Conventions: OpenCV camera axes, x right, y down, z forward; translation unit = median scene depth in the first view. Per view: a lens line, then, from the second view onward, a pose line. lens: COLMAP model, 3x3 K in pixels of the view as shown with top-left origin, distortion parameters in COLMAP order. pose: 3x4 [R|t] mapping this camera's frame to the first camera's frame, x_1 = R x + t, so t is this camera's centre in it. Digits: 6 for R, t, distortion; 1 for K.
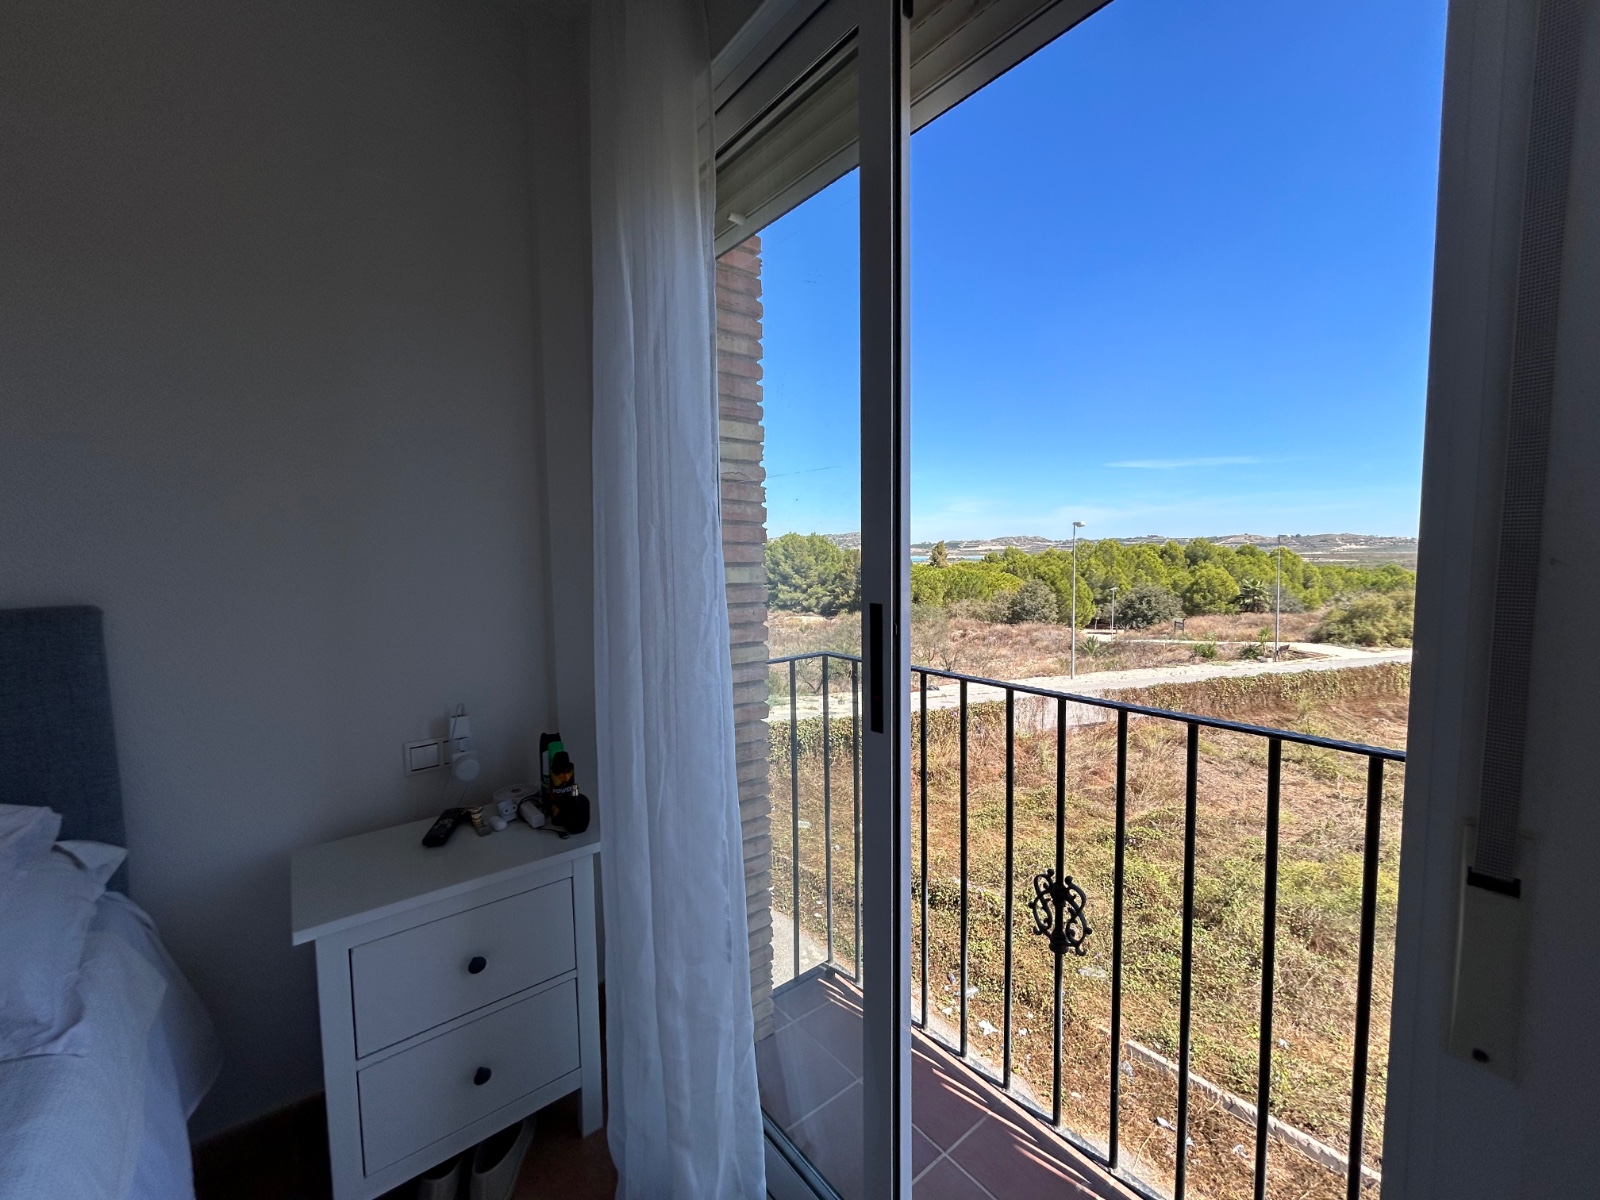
lens RADIAL K [[648.6, 0, 797.9], [0, 648.6, 598.2], [0, 0, 1]] dist [-0.000711, 0.001189]
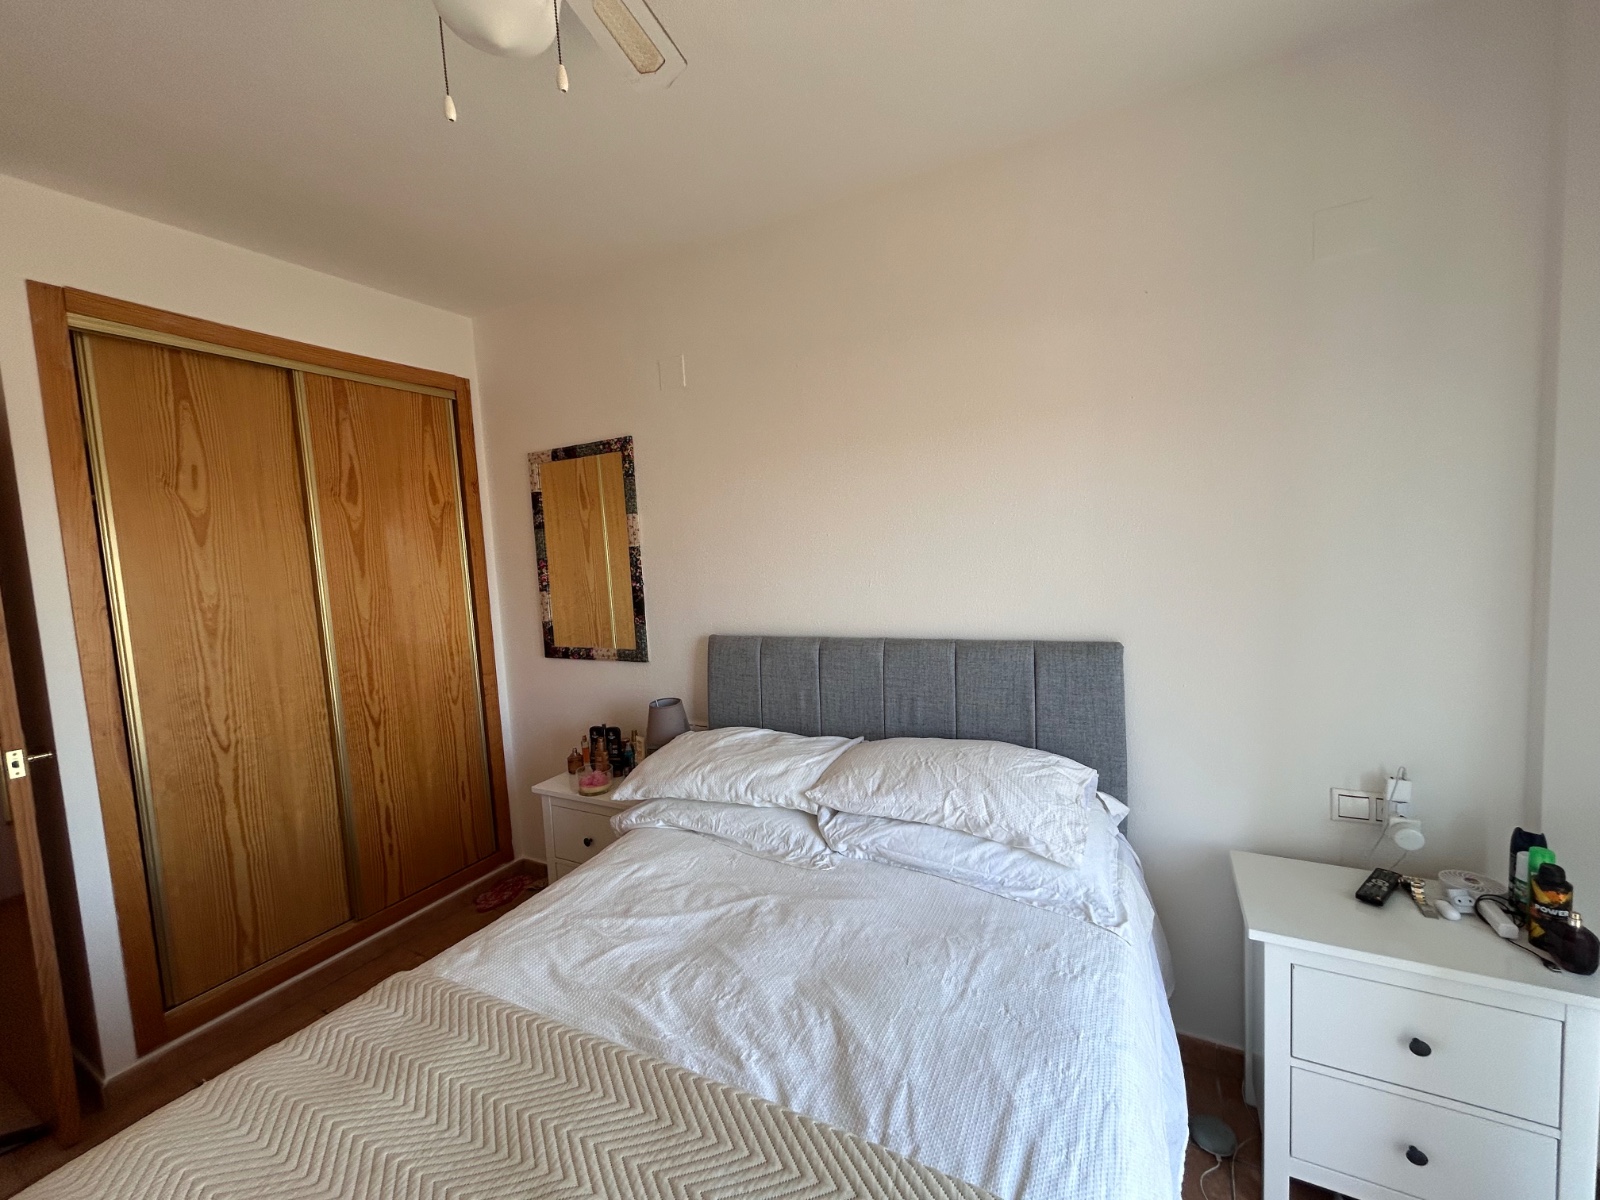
lens RADIAL K [[643.4, 0, 799.1], [0, 643.4, 596.9], [0, 0, 1]] dist [-0.001534, 0.001765]
pose [[0.387878, 0.065417, -0.919386, 0.000084], [-0.021376, 0.997848, 0.061982, -0.143463], [0.921463, -0.004389, 0.388442, -0.224351]]
